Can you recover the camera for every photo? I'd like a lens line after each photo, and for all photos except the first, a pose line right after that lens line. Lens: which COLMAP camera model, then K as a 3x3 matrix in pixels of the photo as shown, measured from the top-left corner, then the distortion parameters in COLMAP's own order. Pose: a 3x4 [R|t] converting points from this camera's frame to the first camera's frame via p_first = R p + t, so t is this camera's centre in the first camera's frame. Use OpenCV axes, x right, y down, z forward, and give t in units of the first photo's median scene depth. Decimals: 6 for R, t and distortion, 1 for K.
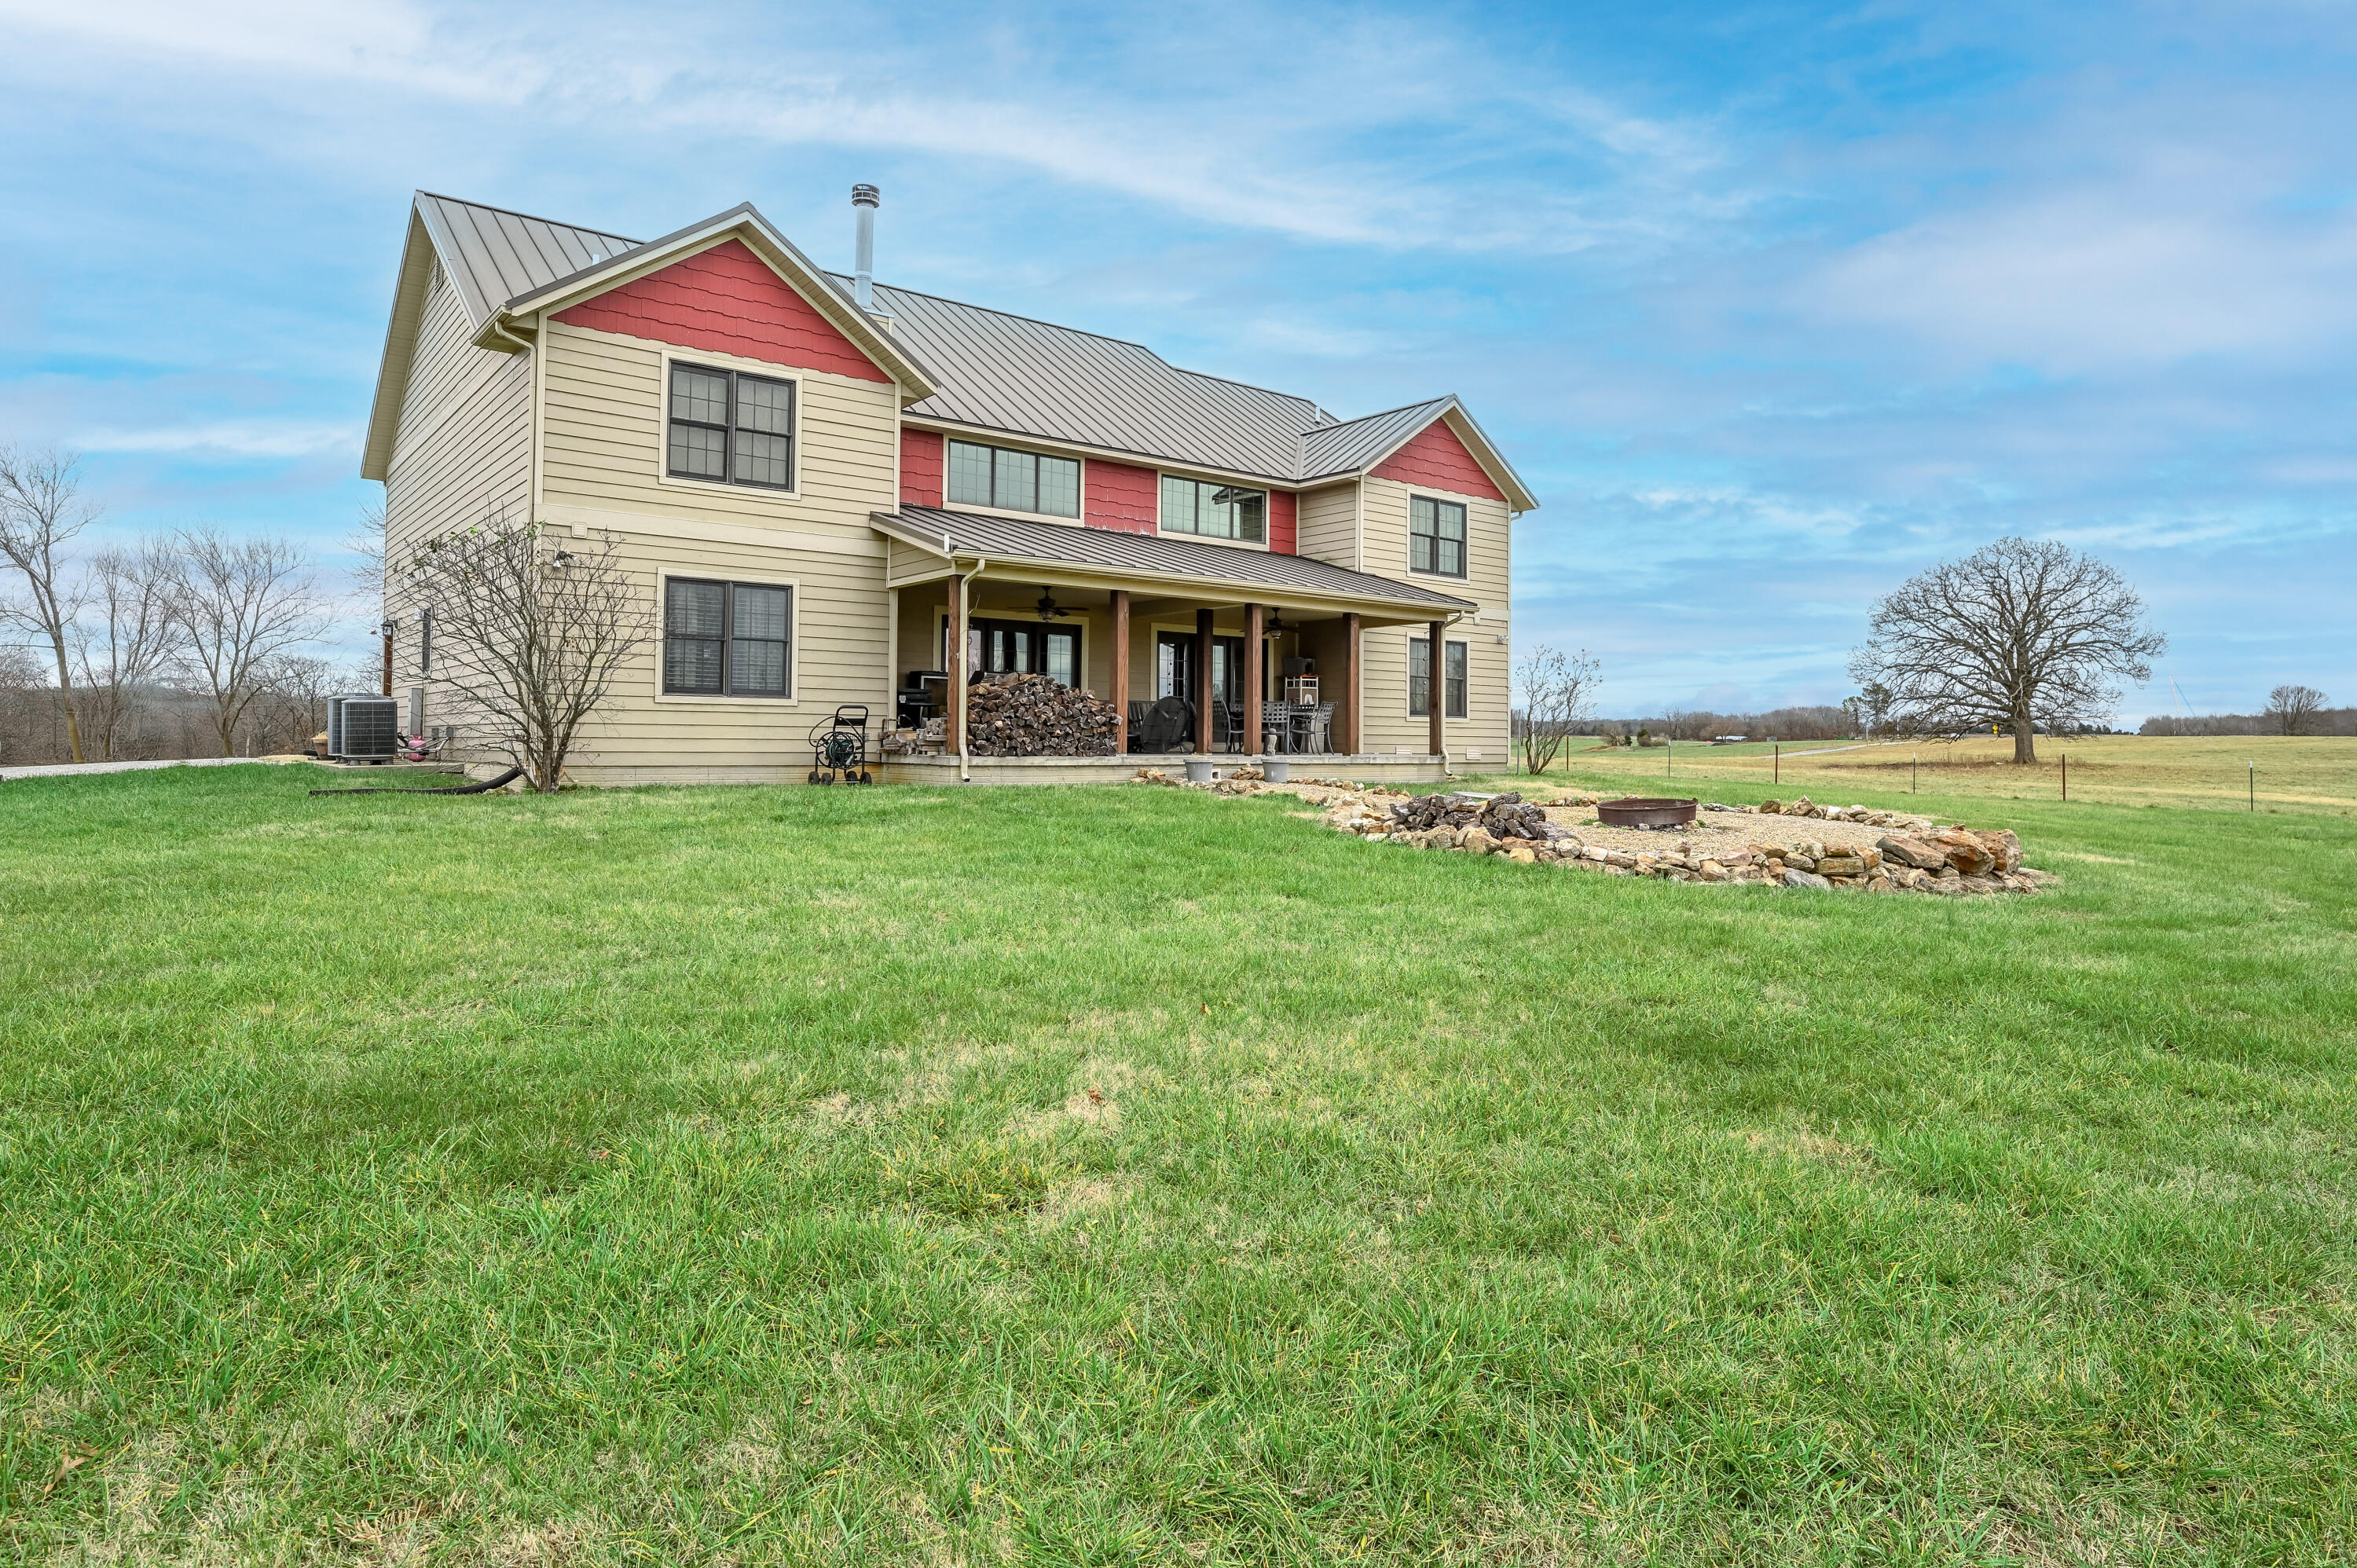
lens RADIAL K [[1327.0, 0, 1178.6], [0, 1327.0, 768.1], [0, 0, 1]] dist [-0.007418, -0.000964]
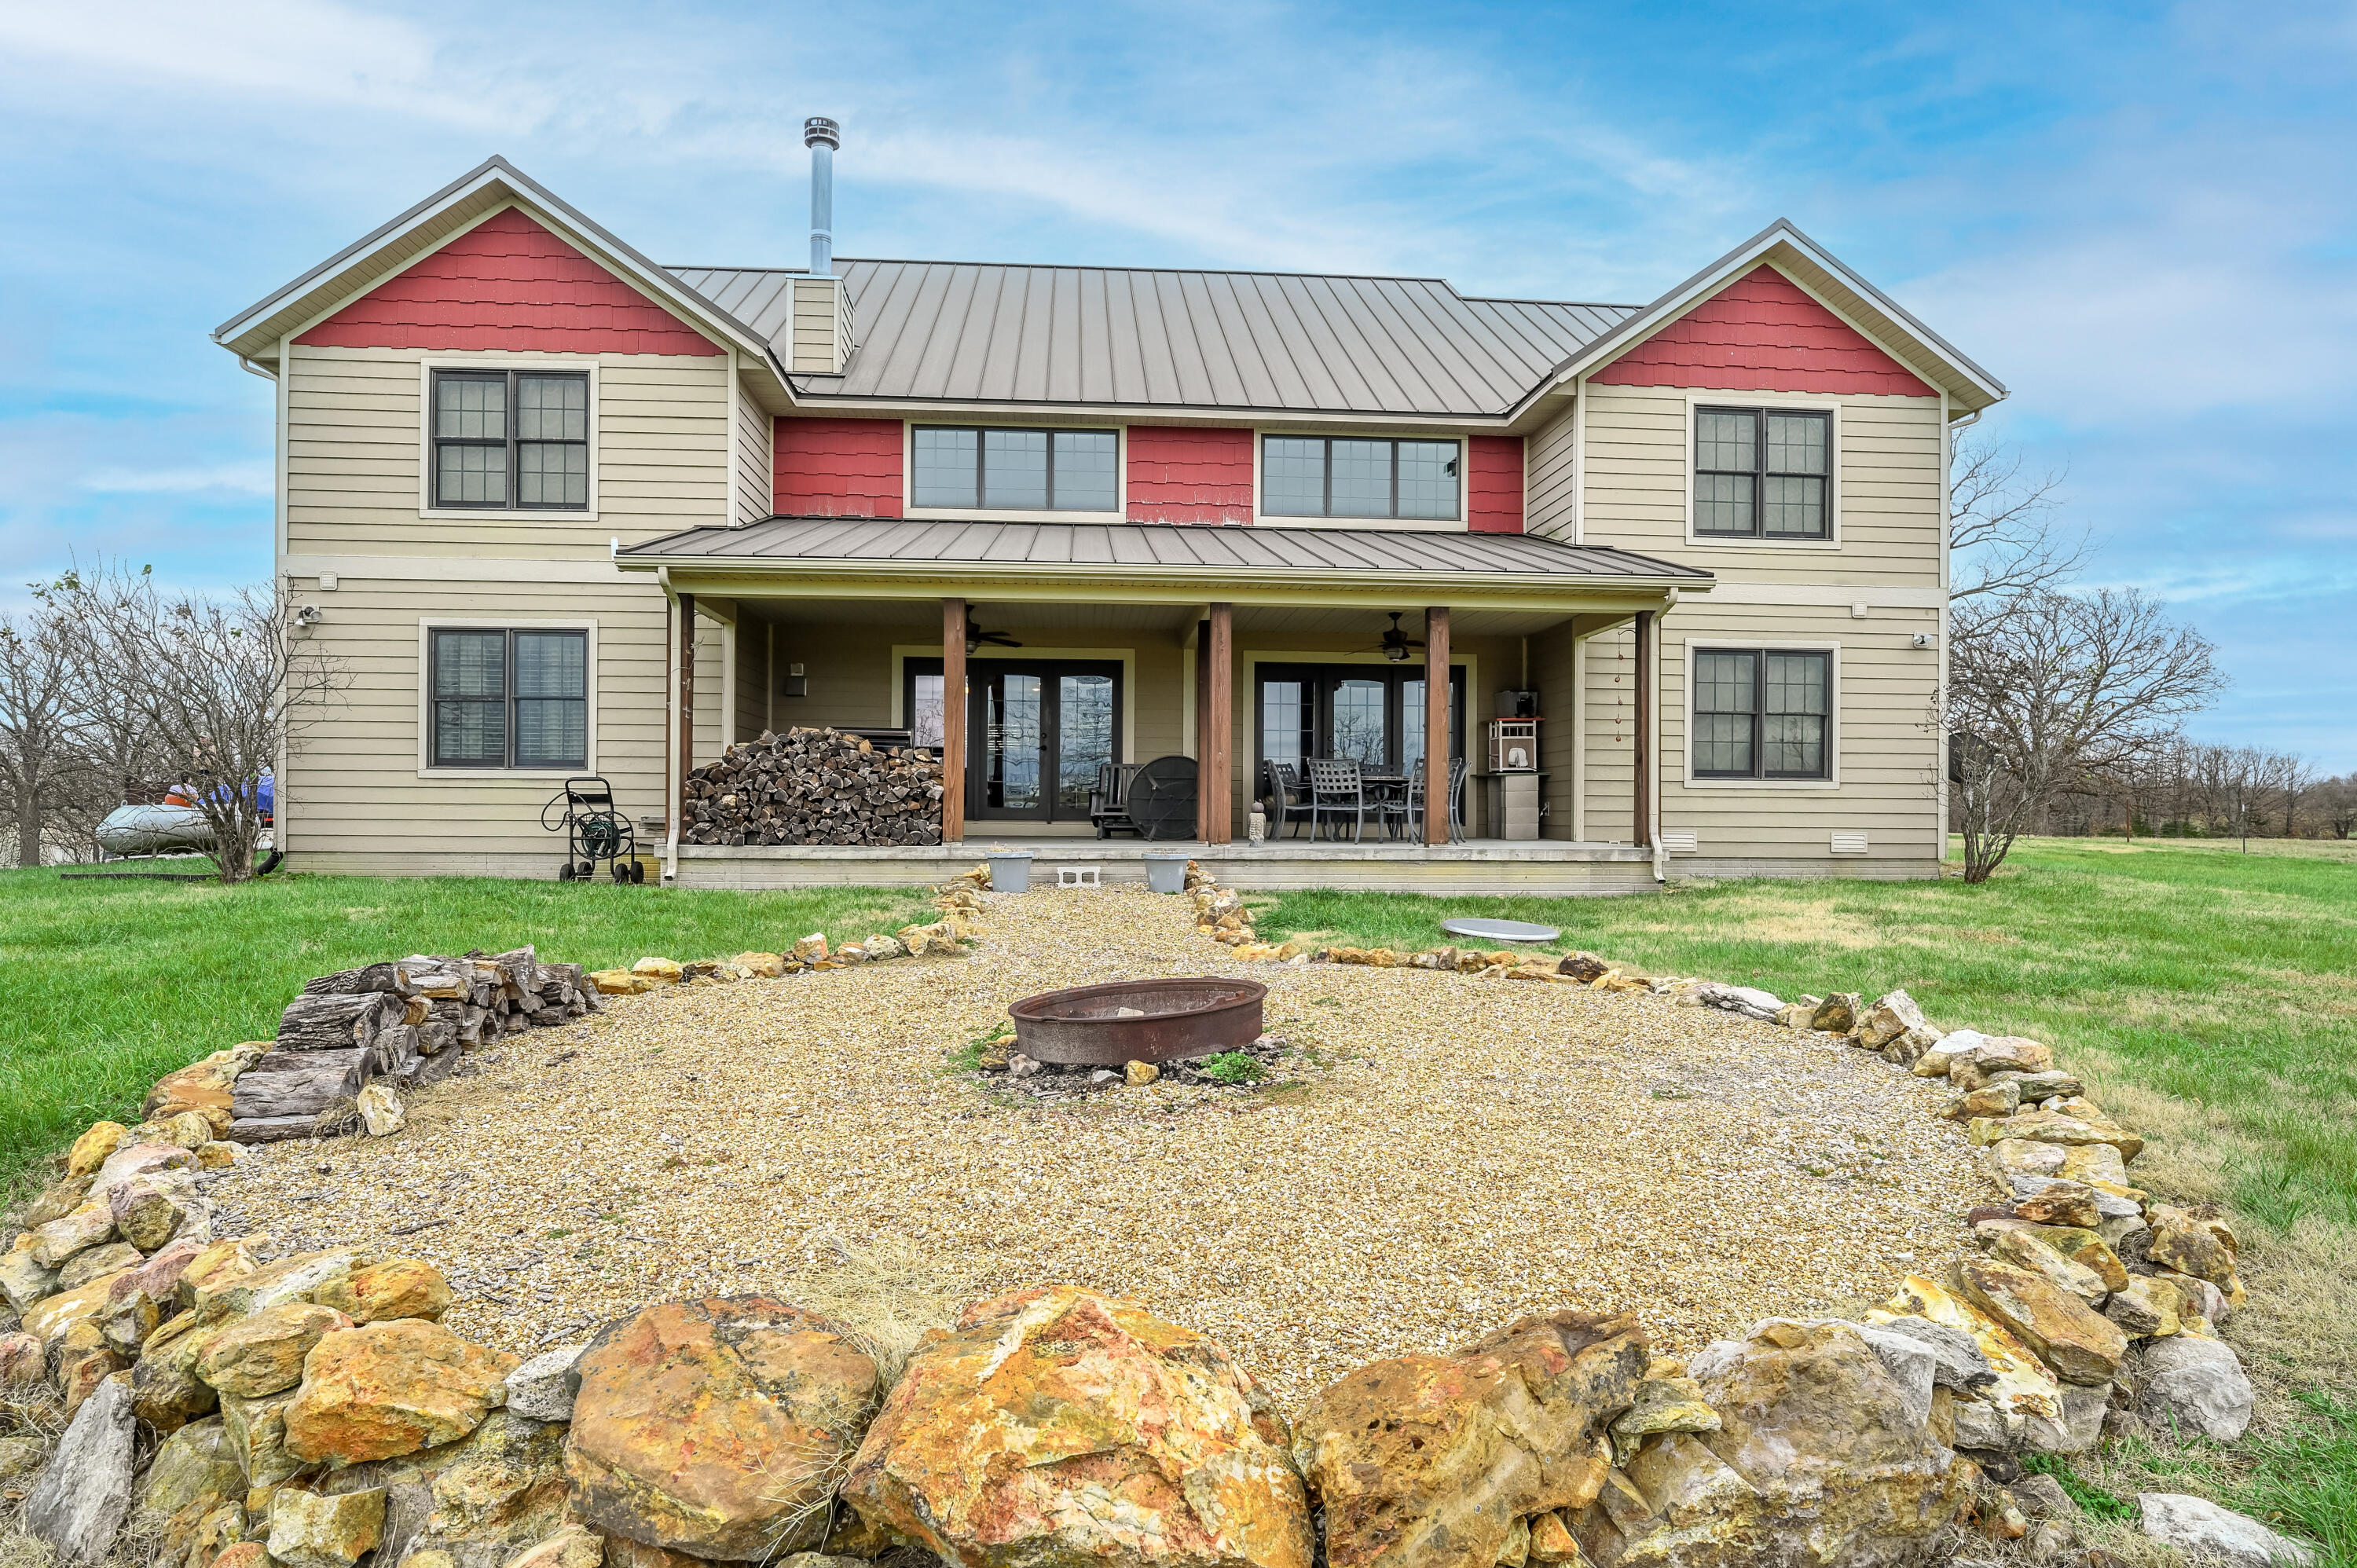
lens RADIAL K [[1327.0, 0, 1178.7], [0, 1327.0, 837.6], [0, 0, 1]] dist [-0.007418, -0.000964]
pose [[0.829291, 0.006076, -0.558785, 0.436248], [-0.009092, 0.999955, -0.002620, -0.012618], [0.558744, 0.007253, 0.829309, 0.524002]]
